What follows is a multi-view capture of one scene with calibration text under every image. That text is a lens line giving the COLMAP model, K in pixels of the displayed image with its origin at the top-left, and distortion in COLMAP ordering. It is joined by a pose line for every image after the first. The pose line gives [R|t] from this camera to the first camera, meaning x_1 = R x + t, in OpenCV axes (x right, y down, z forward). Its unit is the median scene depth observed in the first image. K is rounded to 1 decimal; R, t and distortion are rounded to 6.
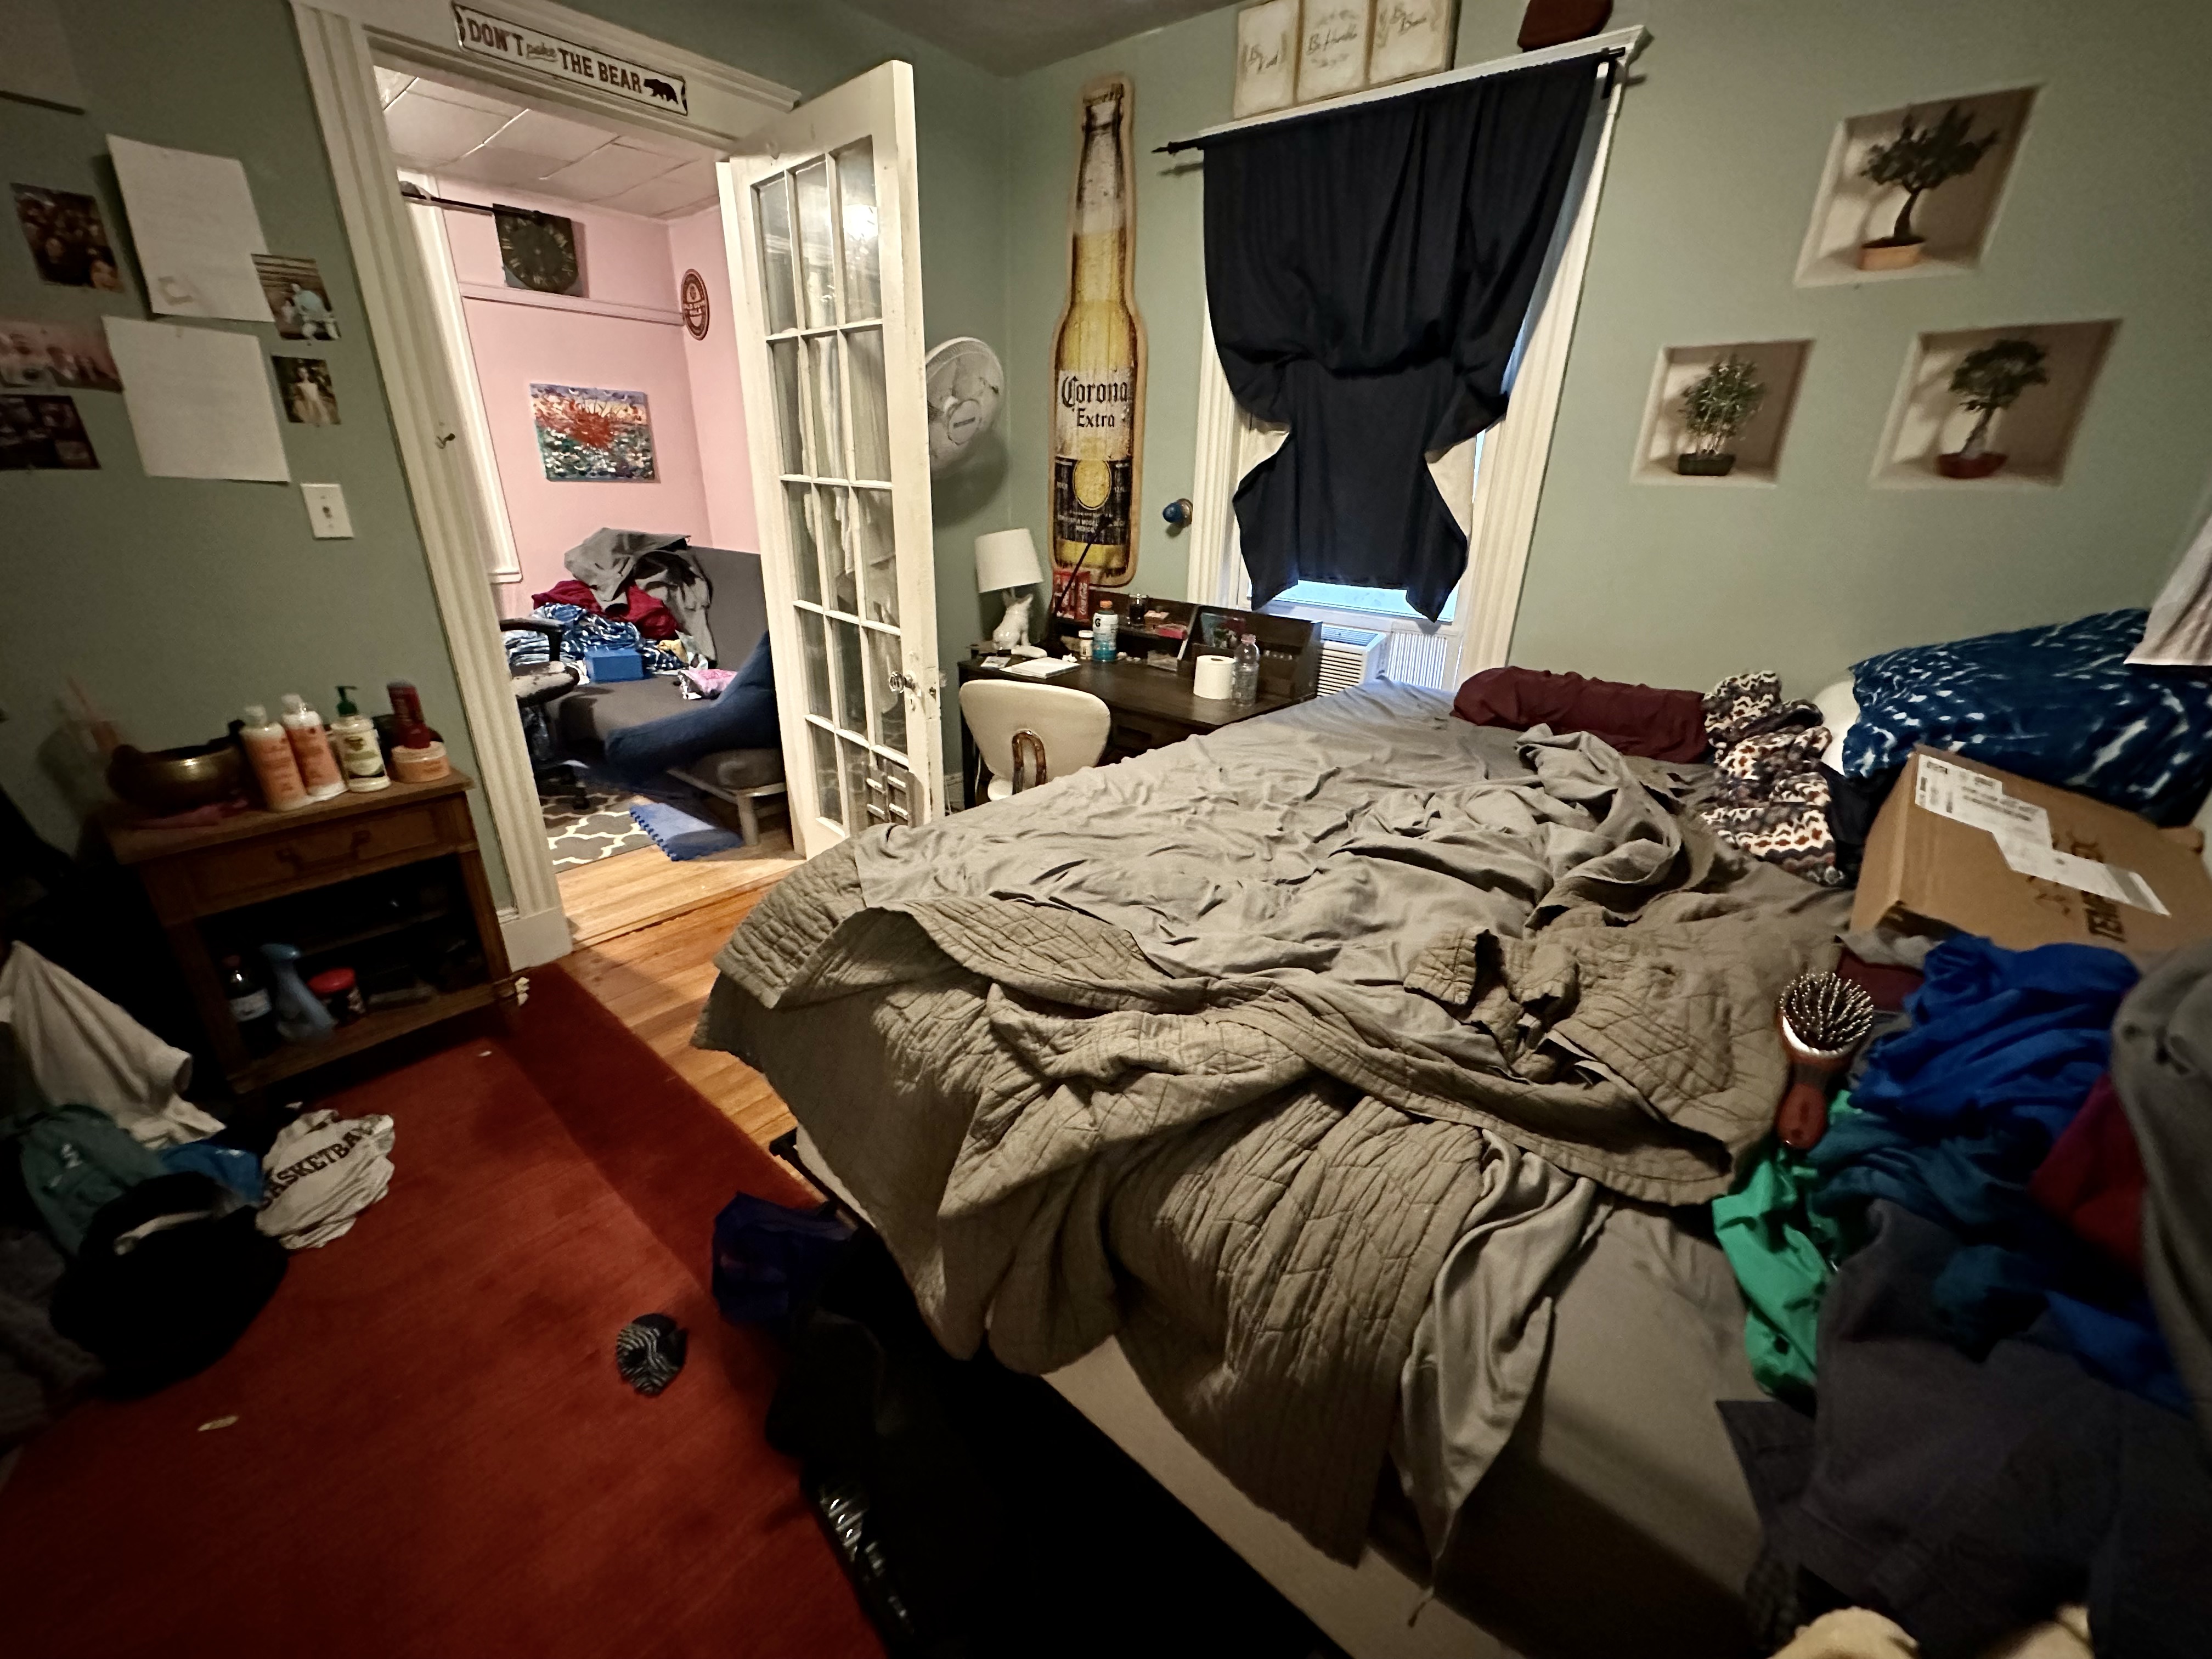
lens RADIAL K [[879.0, 0, 1099.1], [0, 879.0, 827.7], [0, 0, 1]] dist [-0.004611, 0.000478]
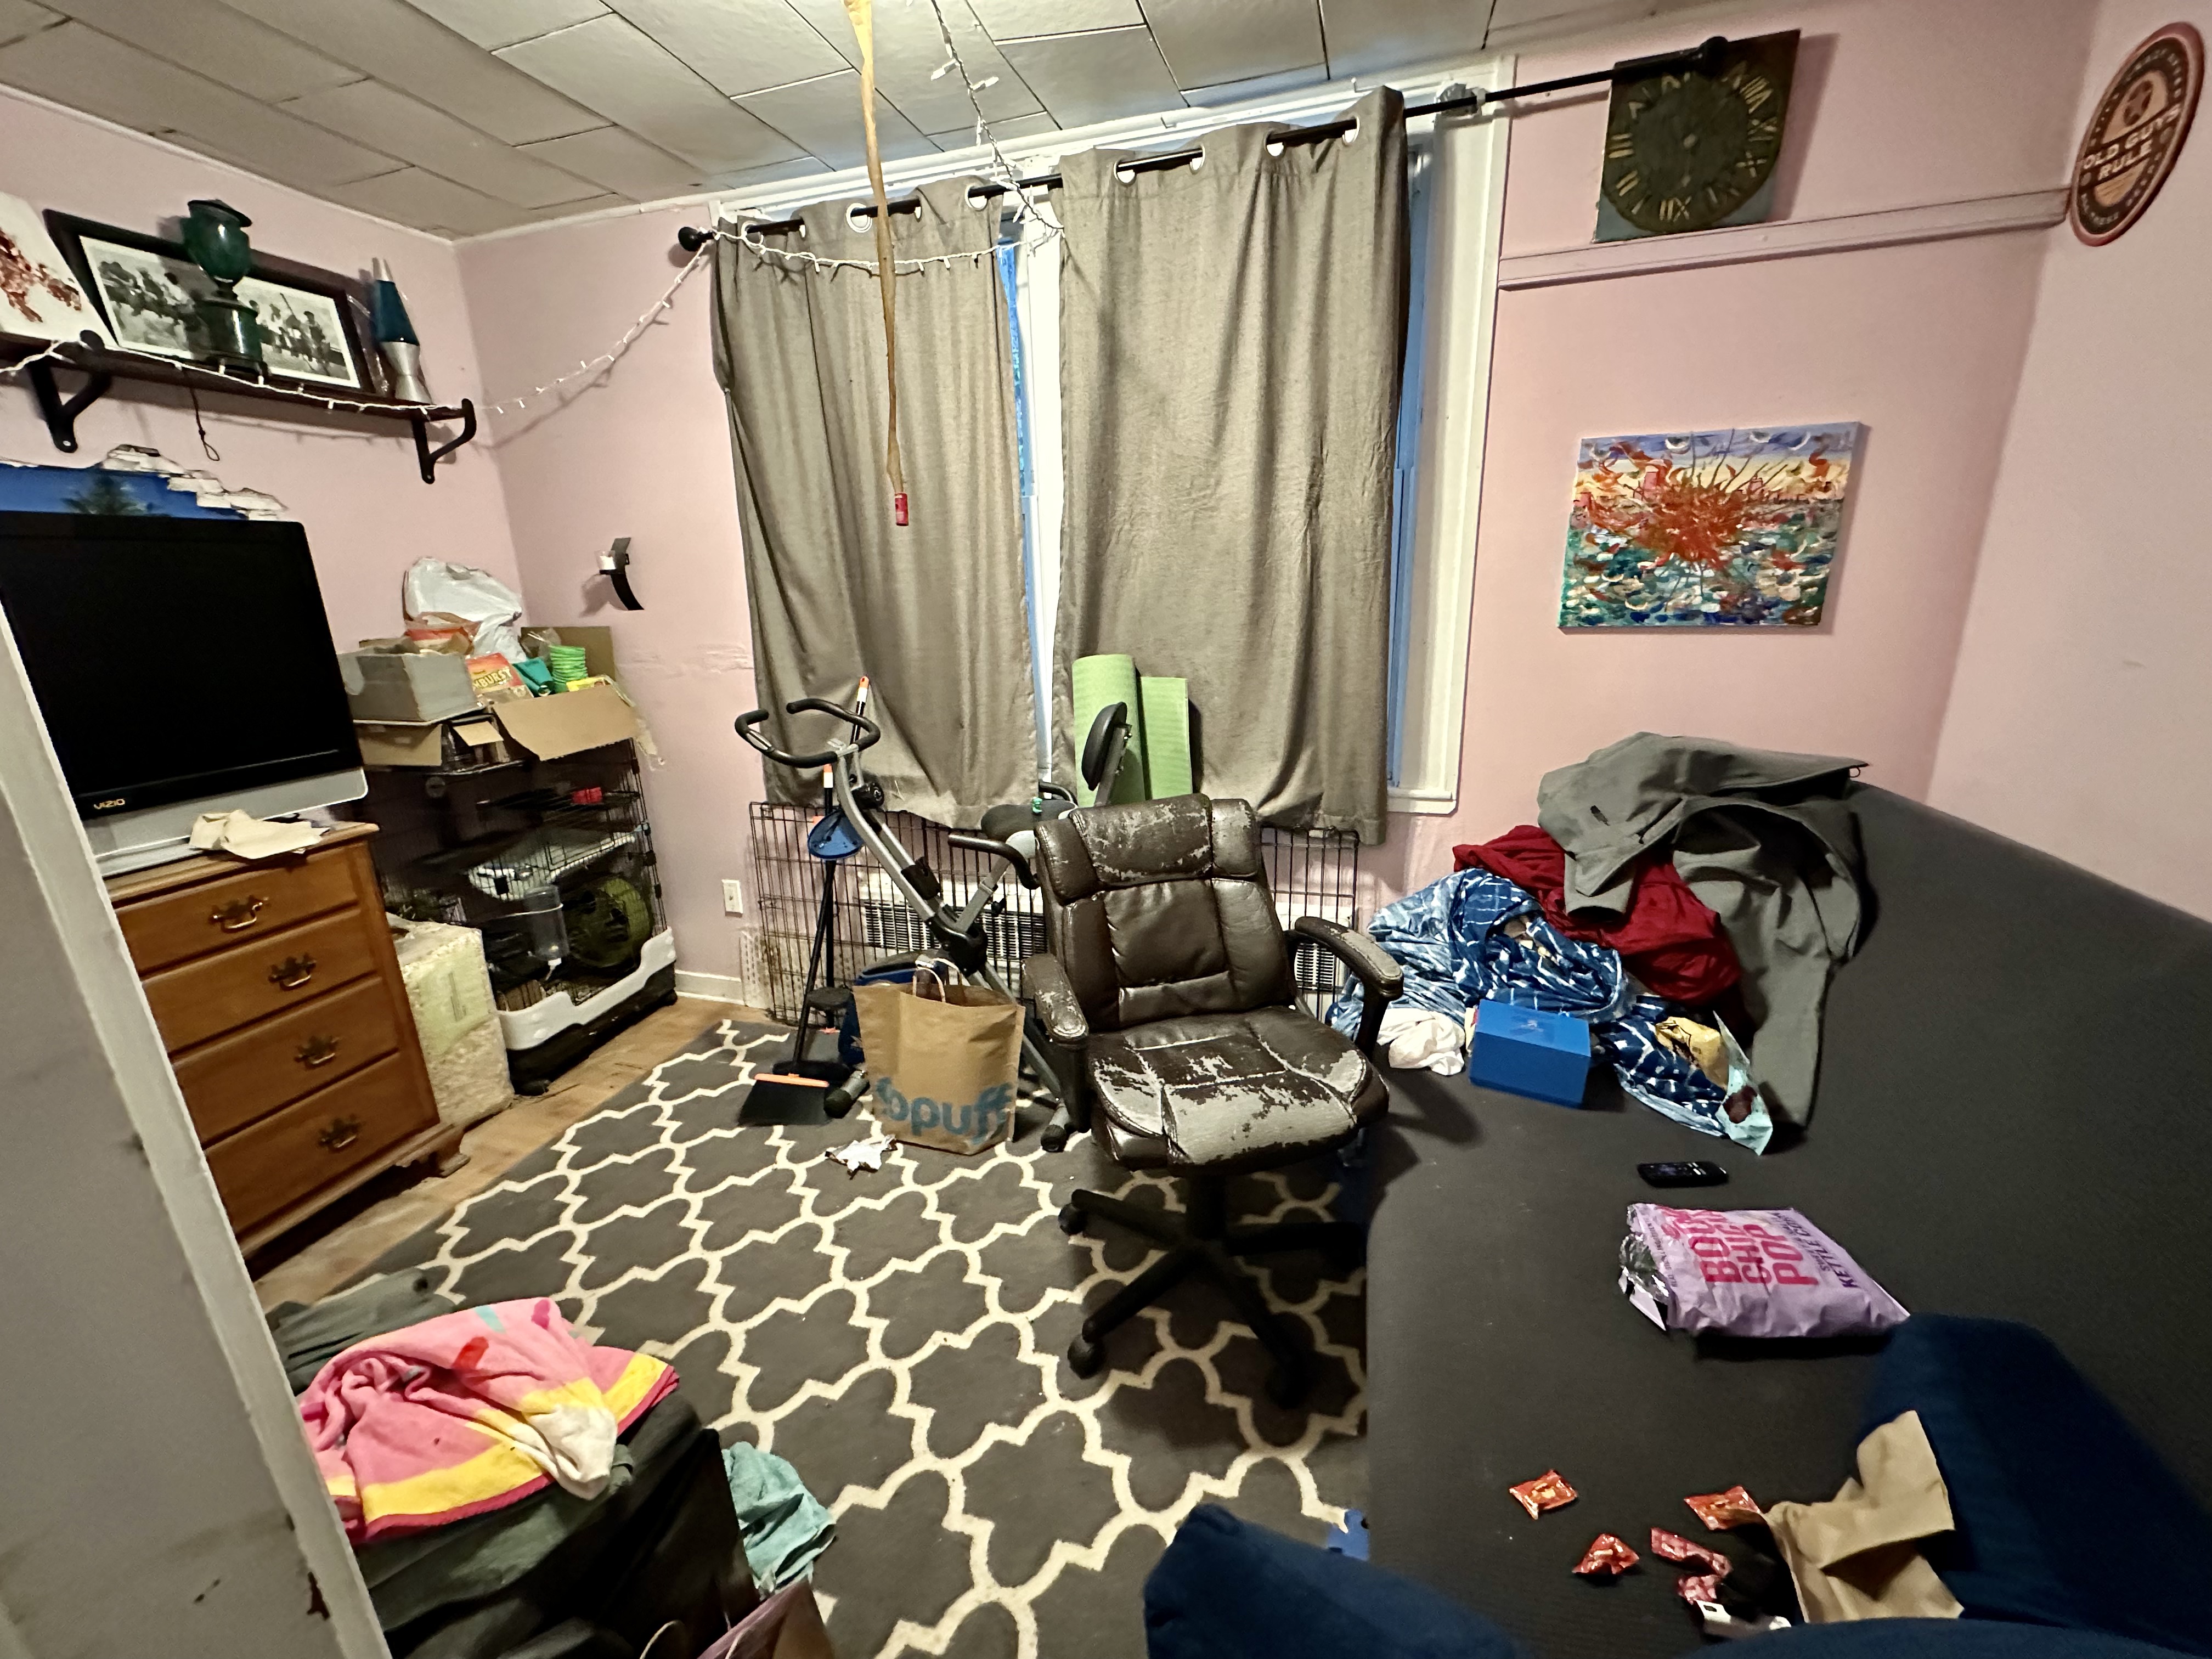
lens RADIAL K [[879.0, 0, 1107.5], [0, 879.0, 825.1], [0, 0, 1]] dist [-0.004611, 0.000478]
pose [[0.394359, 0.216713, -0.893038, -0.261318], [-0.309097, 0.946455, 0.093180, -0.256250], [0.865413, 0.239288, 0.440228, 0.579192]]
